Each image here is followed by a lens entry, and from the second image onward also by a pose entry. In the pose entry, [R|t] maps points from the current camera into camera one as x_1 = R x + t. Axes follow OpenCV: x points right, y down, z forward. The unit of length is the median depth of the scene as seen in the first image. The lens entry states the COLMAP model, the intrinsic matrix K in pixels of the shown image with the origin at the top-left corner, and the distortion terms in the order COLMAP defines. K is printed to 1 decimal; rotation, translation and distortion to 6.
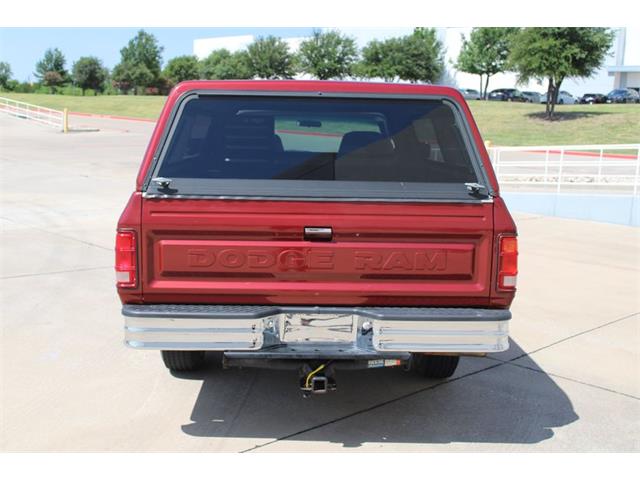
lens RADIAL K [[725.9, 0, 320.0], [0, 725.9, 240.0], [0, 0, 1]] dist [-0.056918, 0.011528]
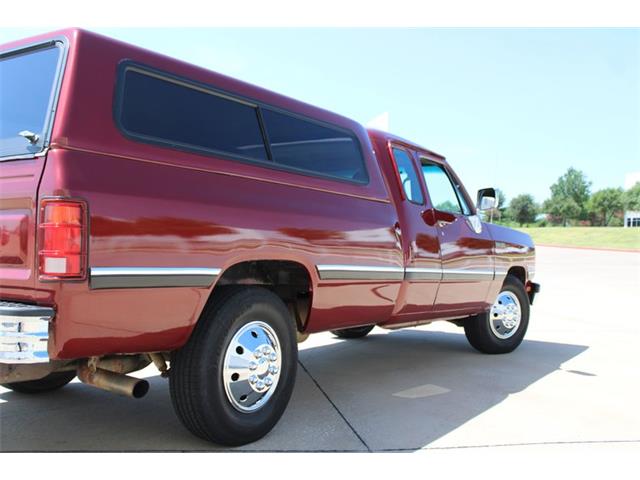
lens RADIAL K [[678.7, 0, 320.0], [0, 678.7, 240.0], [0, 0, 1]] dist [-0.128067, 0.145414]
pose [[0.832001, -0.014091, -0.554595, 0.820112], [-0.084540, 0.984782, -0.151848, 0.107124], [0.548295, 0.173224, 0.818148, 0.612455]]
